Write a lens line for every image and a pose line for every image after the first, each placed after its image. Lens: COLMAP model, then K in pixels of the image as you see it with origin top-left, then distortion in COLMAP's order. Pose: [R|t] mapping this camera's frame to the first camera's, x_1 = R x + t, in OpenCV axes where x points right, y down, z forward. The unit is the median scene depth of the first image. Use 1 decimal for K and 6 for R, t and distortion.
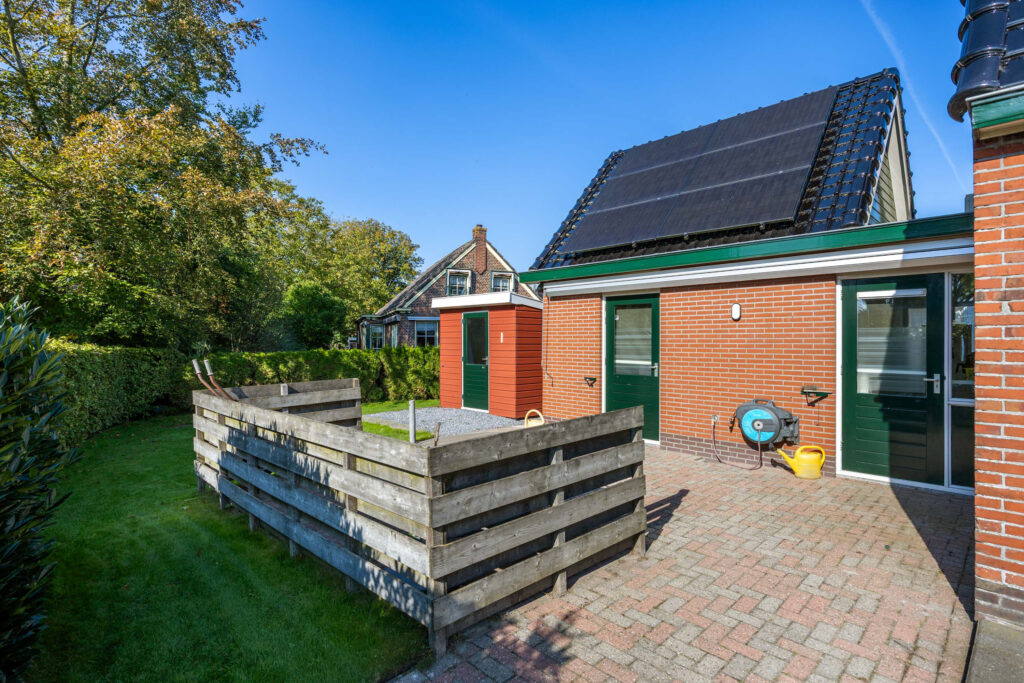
lens RADIAL K [[502.4, 0, 512.0], [0, 502.4, 341.5], [0, 0, 1]] dist [-0.010927, -0.000433]
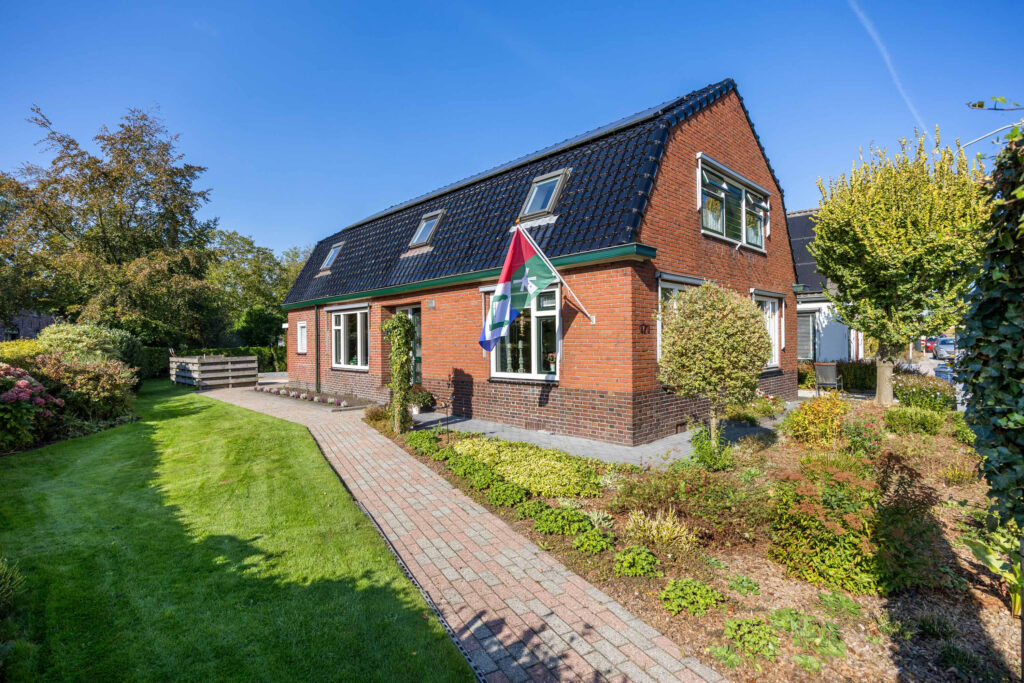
lens RADIAL K [[502.4, 0, 512.0], [0, 502.4, 341.5], [0, 0, 1]] dist [-0.010927, -0.000433]
pose [[0.999828, -0.011225, -0.014791, 1.241679], [0.011227, 0.999937, 0.000004, 0.007536], [0.014790, -0.000170, 0.999891, -1.693744]]
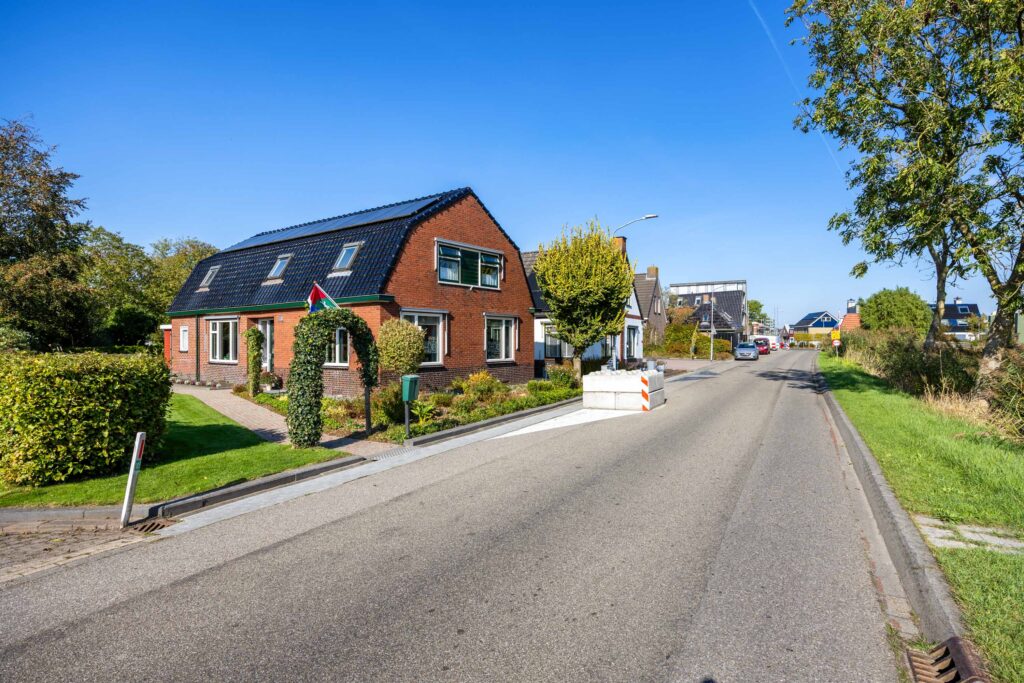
lens RADIAL K [[557.0, 0, 512.0], [0, 557.0, 341.5], [0, 0, 1]] dist [0.002722, -0.000955]
pose [[0.989803, -0.002213, 0.142423, 1.613395], [0.002206, 0.999998, 0.000209, -0.000397], [-0.142423, 0.000107, 0.989806, -2.726530]]
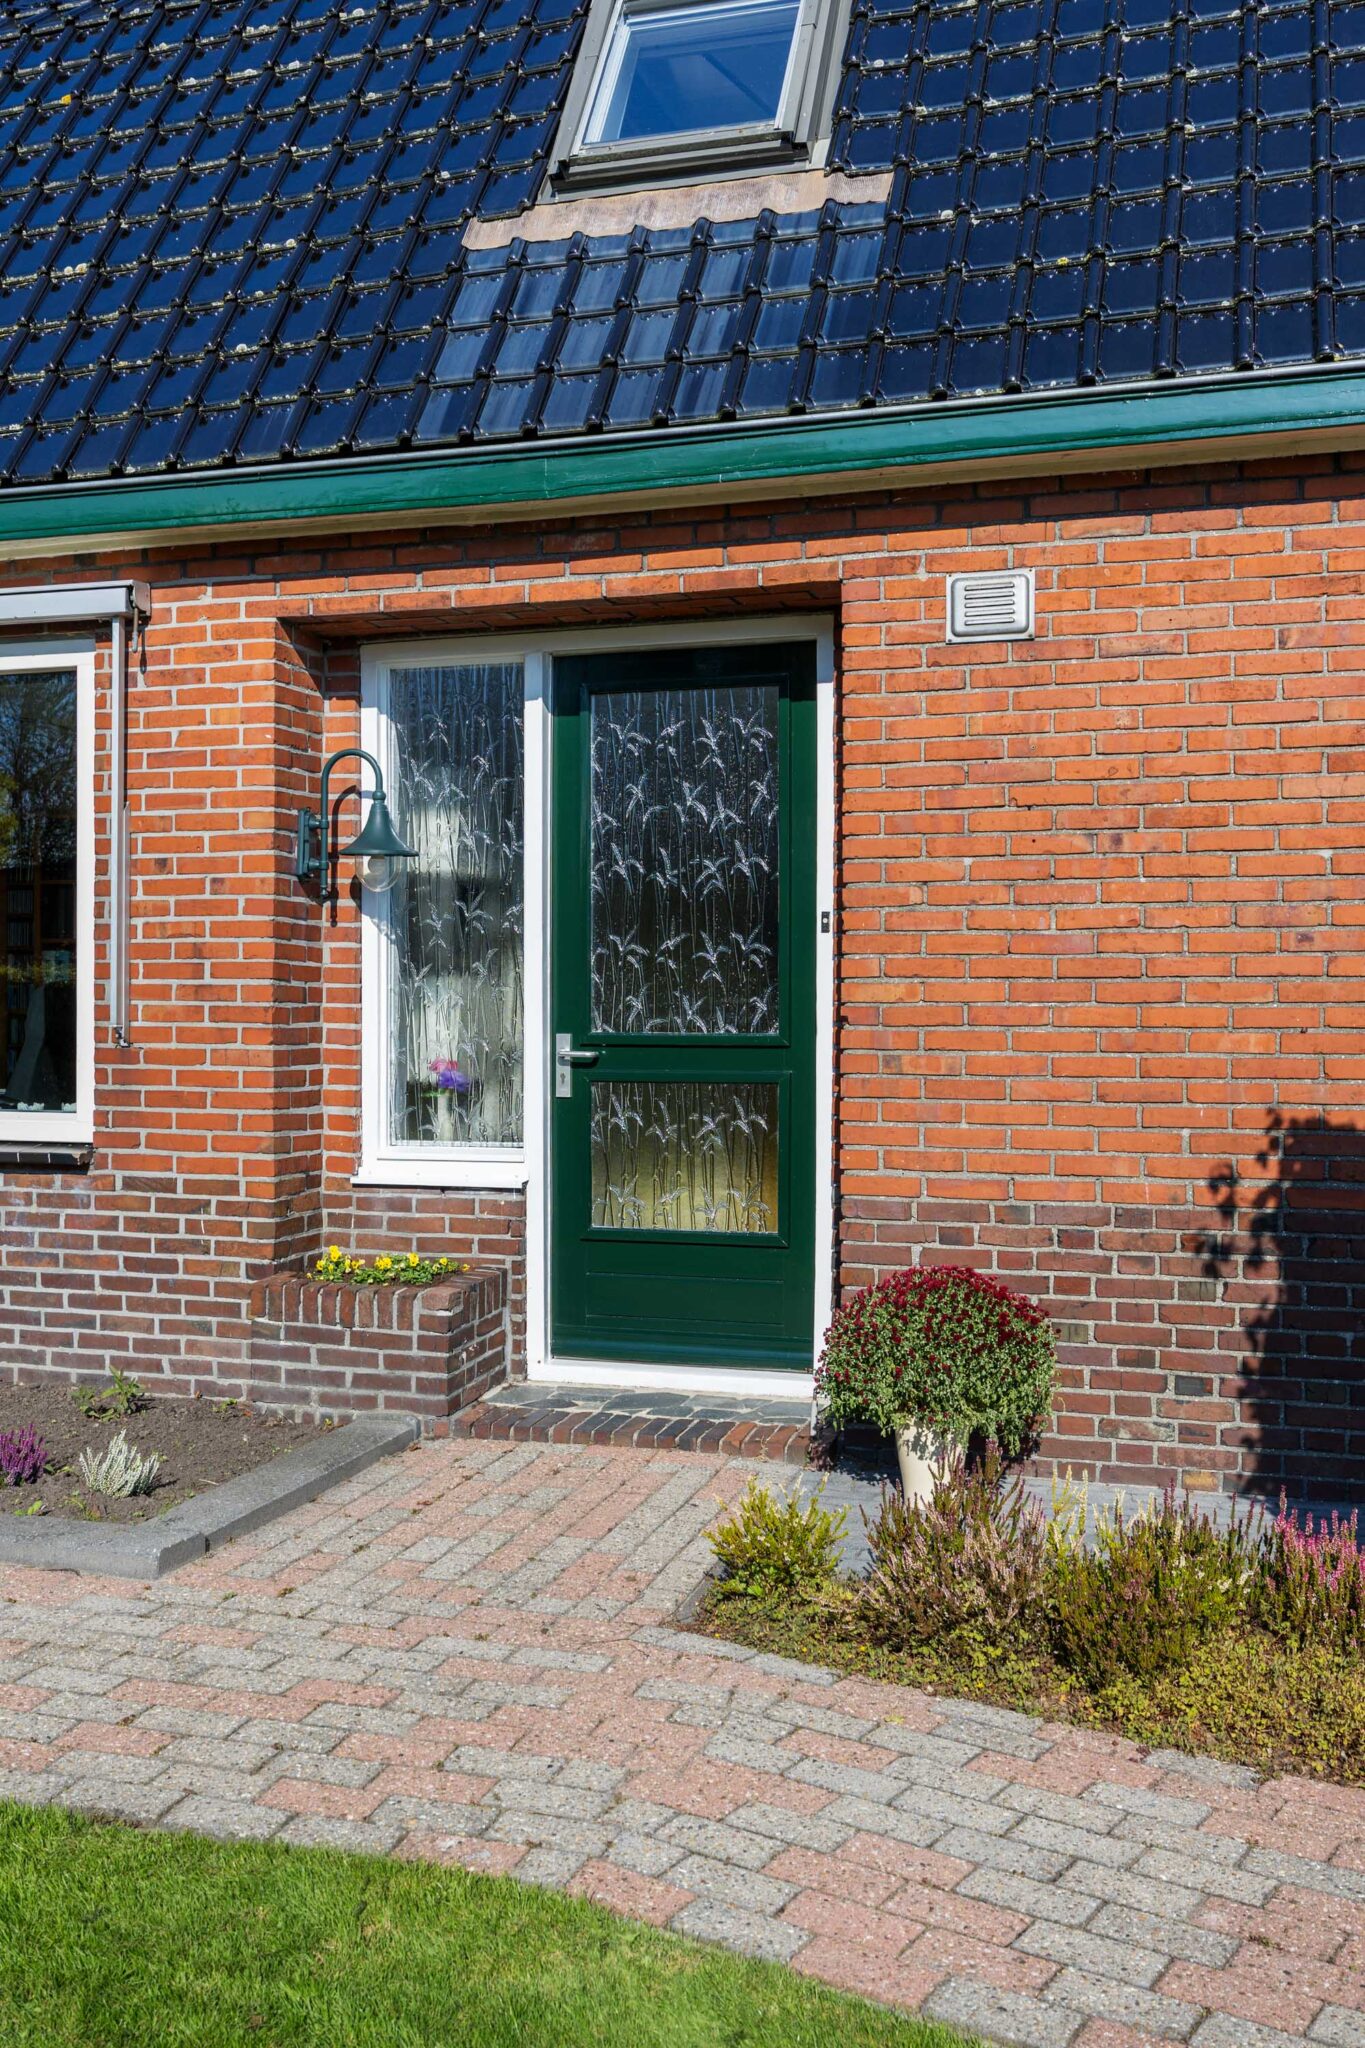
lens RADIAL K [[2072.8, 0, 682.5], [0, 2072.8, 1024.0], [0, 0, 1]] dist [0.009301, 0.006923]
pose [[0.896036, 0.002143, 0.443976, 0.623213], [-0.005669, 0.999962, 0.006615, 0.039686], [-0.443945, -0.008444, 0.896014, -0.942986]]
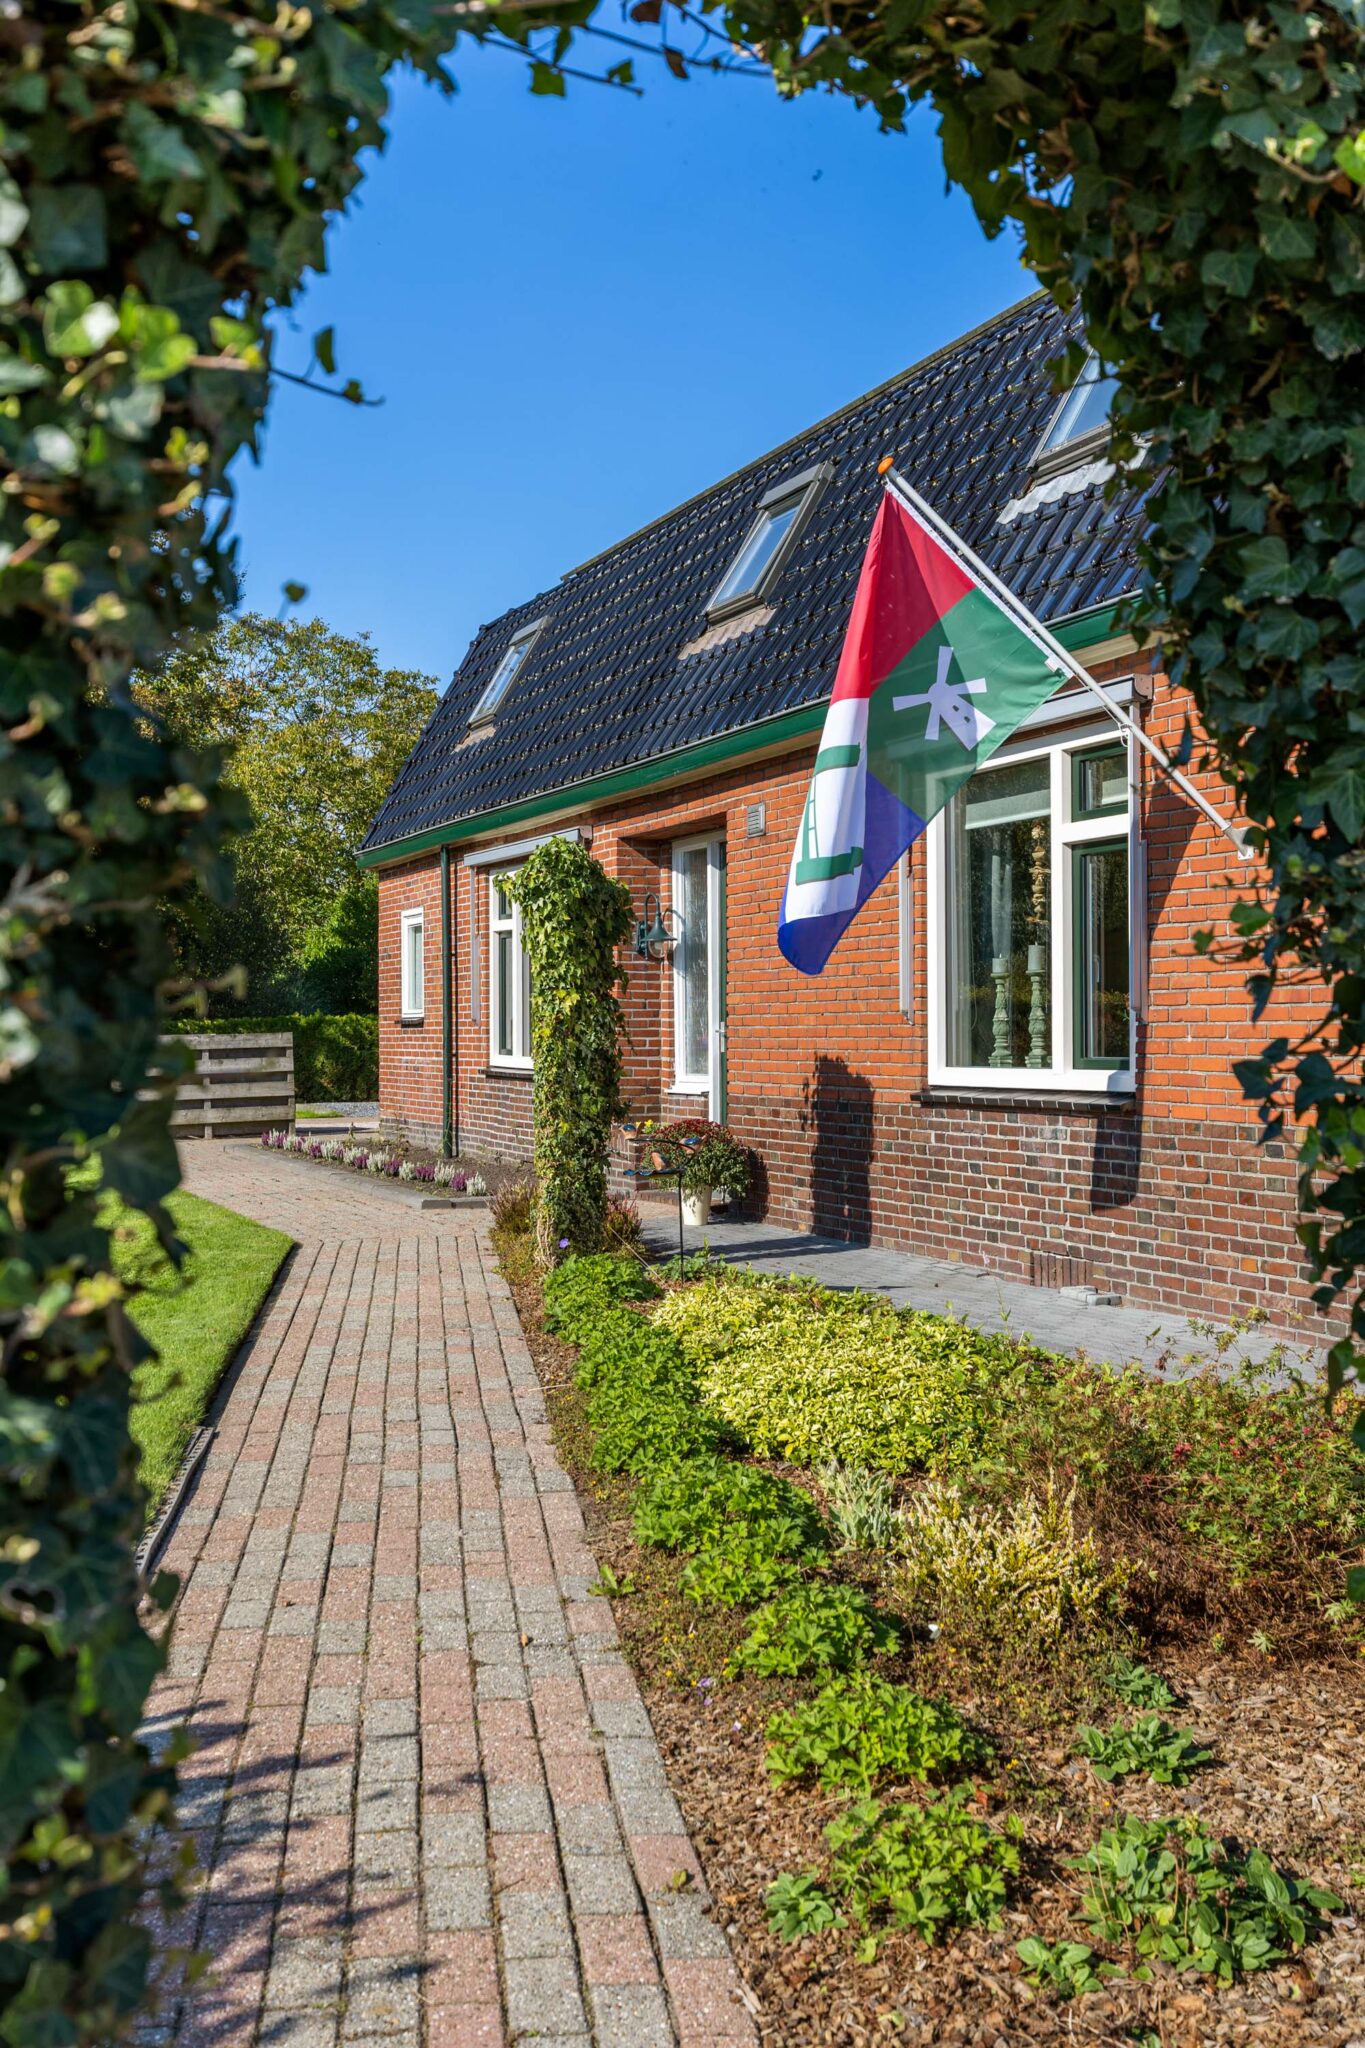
lens RADIAL K [[1996.5, 0, 682.5], [0, 1996.5, 1024.0], [0, 0, 1]] dist [-0.000978, 0.003884]
pose [[0.932022, -0.006514, -0.362343, 1.473625], [0.006335, 0.999979, -0.001681, 0.053037], [0.362346, -0.000729, 0.932043, -1.709094]]
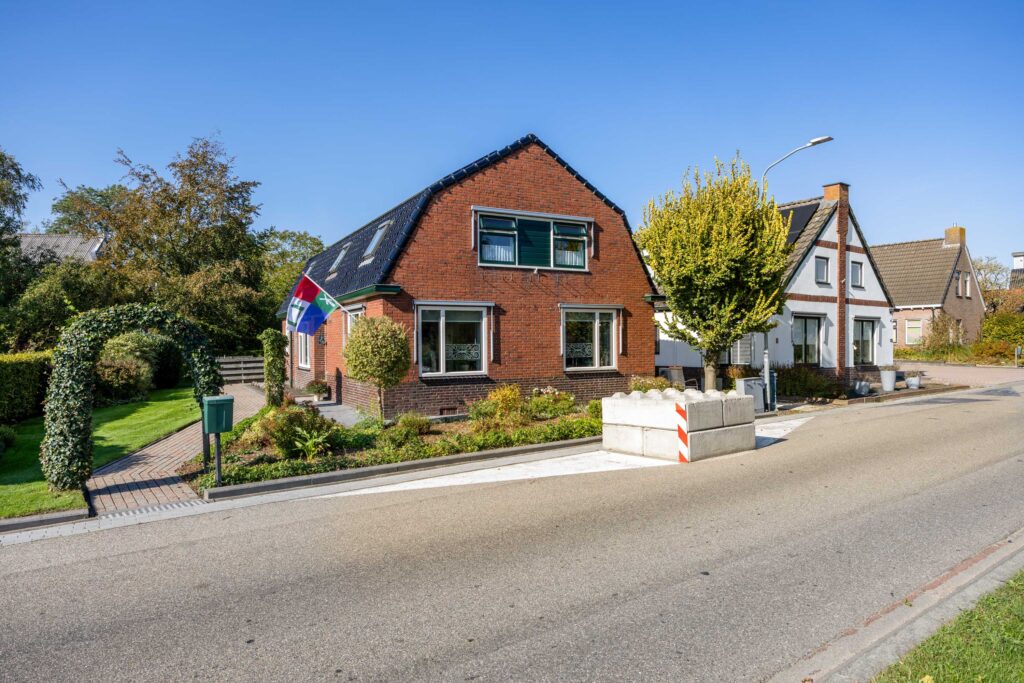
lens RADIAL K [[640.5, 0, 512.0], [0, 640.5, 341.5], [0, 0, 1]] dist [0.000354, 0.000004]
pose [[0.958497, -0.009781, -0.284935, 2.243414], [0.009788, 0.999951, -0.001399, -0.004133], [0.284935, -0.001448, 0.958546, -2.316088]]
